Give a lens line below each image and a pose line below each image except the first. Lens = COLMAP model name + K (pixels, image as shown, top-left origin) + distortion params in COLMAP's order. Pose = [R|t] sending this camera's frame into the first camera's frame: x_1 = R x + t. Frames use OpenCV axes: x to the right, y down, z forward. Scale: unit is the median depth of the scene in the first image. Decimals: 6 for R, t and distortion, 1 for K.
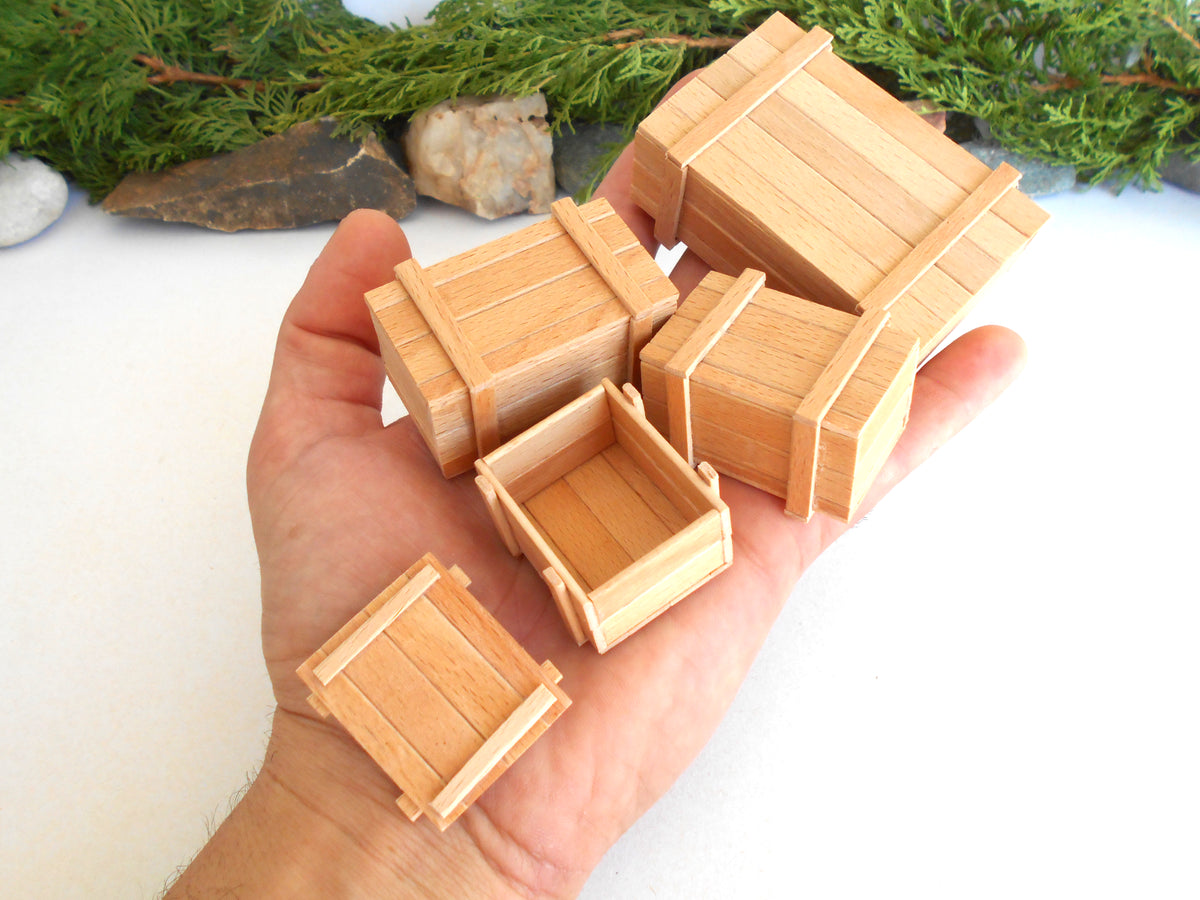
lens RADIAL K [[1036.8, 0, 609.9], [0, 1036.8, 442.0], [0, 0, 1]] dist [-0.025637, 0.026929]
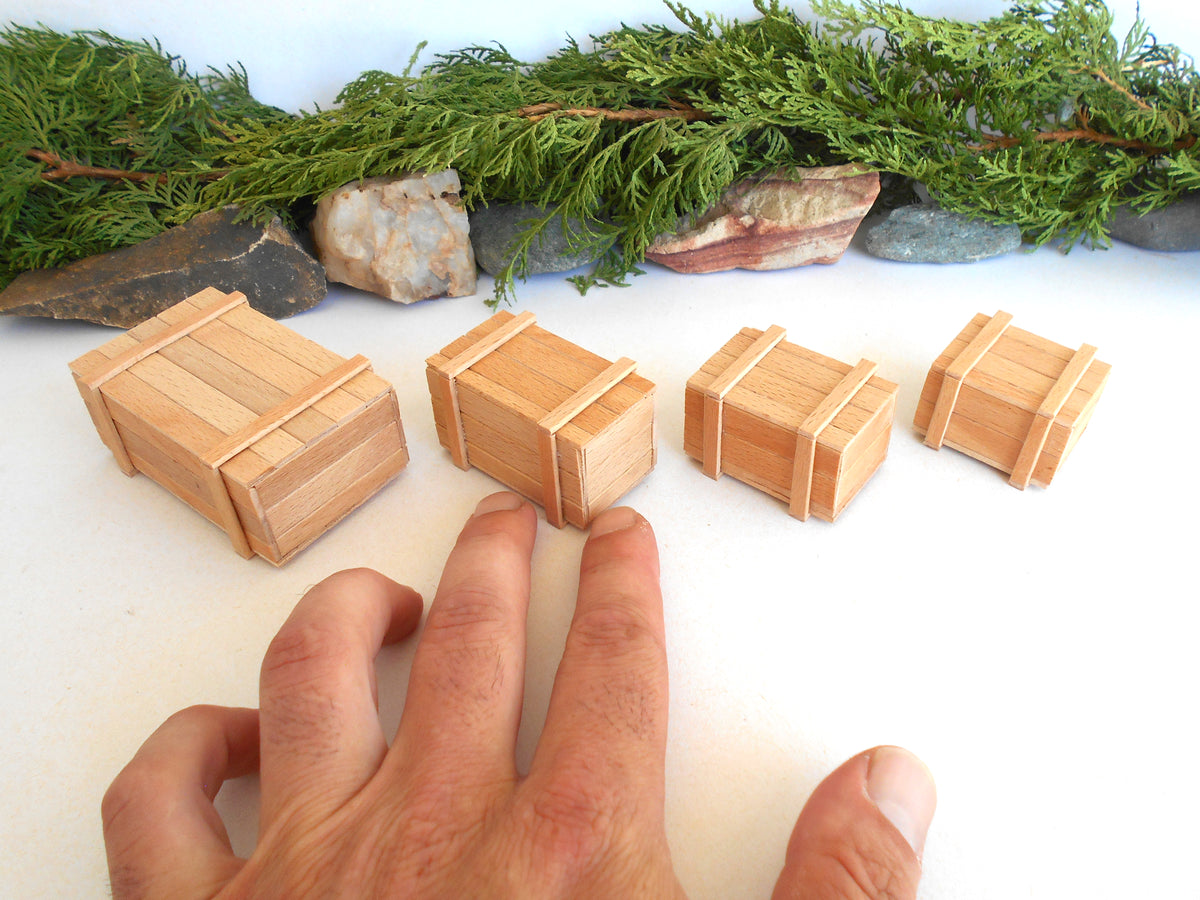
lens RADIAL K [[1036.8, 0, 607.9], [0, 1036.8, 444.9], [0, 0, 1]] dist [-0.025637, 0.026929]
pose [[0.998913, -0.042944, 0.018103, 0.045740], [0.044814, 0.991744, -0.120150, 0.033448], [-0.012794, 0.120831, 0.992591, 0.082089]]
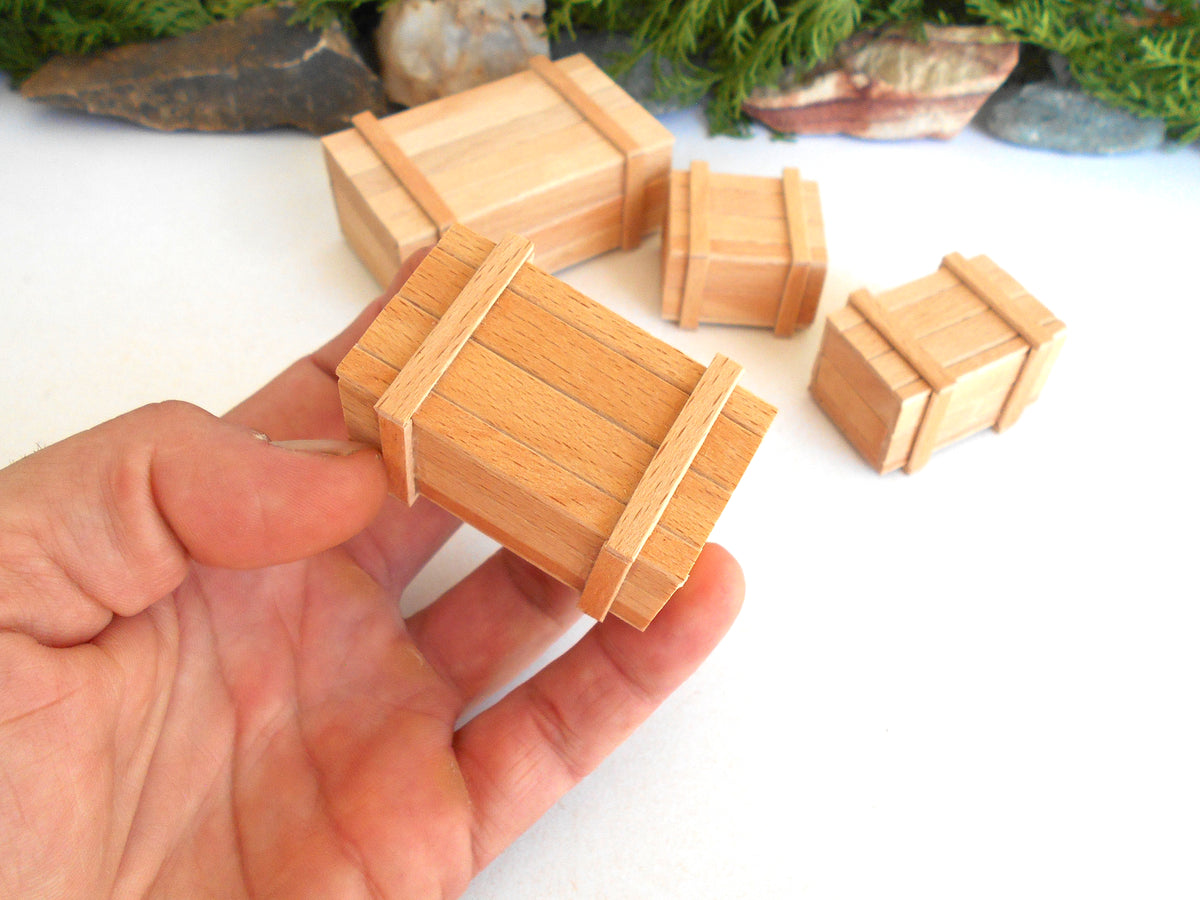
lens RADIAL K [[1047.0, 0, 605.1], [0, 1047.0, 438.6], [0, 0, 1]] dist [-0.019202, 0.020526]
pose [[0.997446, 0.070265, -0.012794, 0.023477], [-0.069645, 0.996612, 0.043758, -0.012576], [0.015826, -0.042755, 0.998960, 0.134141]]
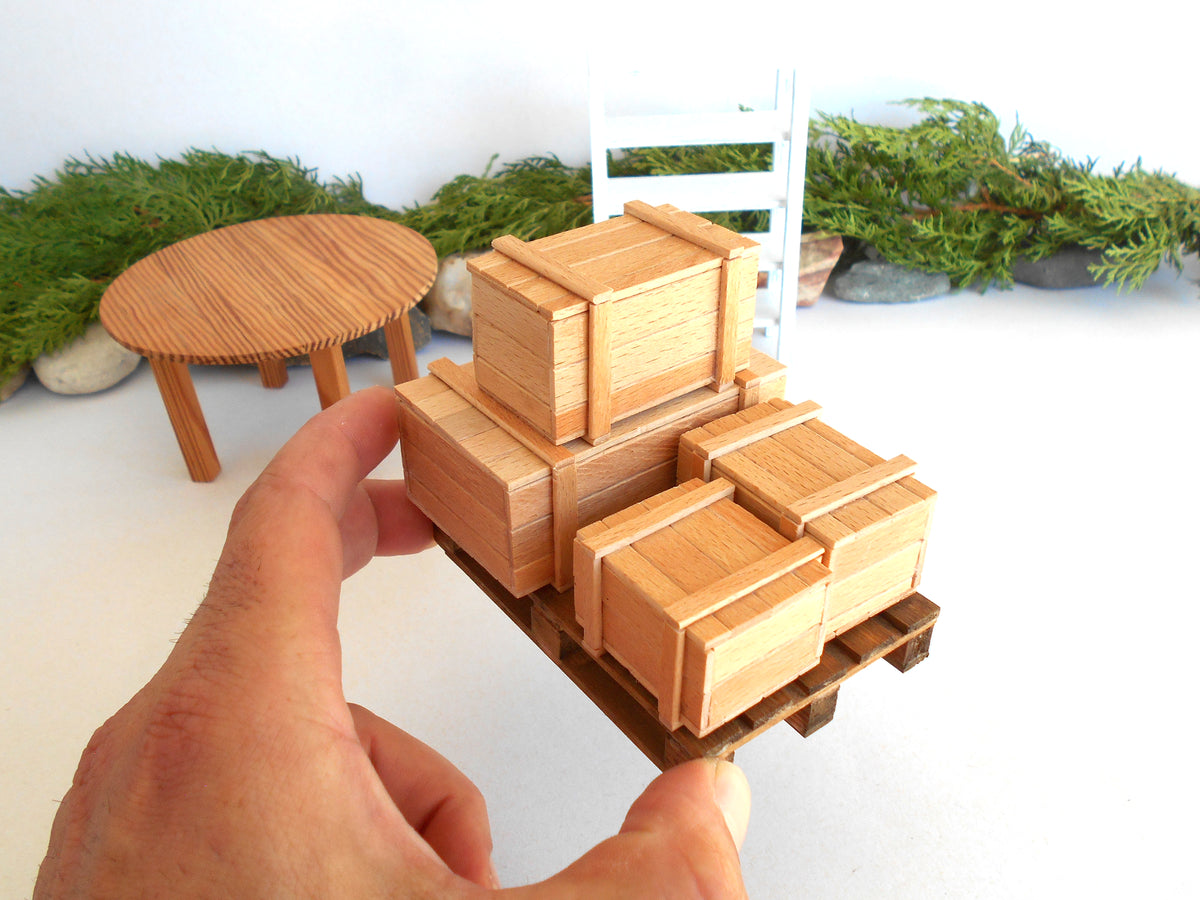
lens RADIAL K [[1047.0, 0, 607.8], [0, 1047.0, 442.8], [0, 0, 1]] dist [-0.019202, 0.020526]
pose [[0.994590, -0.079355, 0.067039, -0.073134], [0.093500, 0.965049, -0.244823, 0.221813], [-0.045268, 0.249766, 0.967247, -0.189986]]
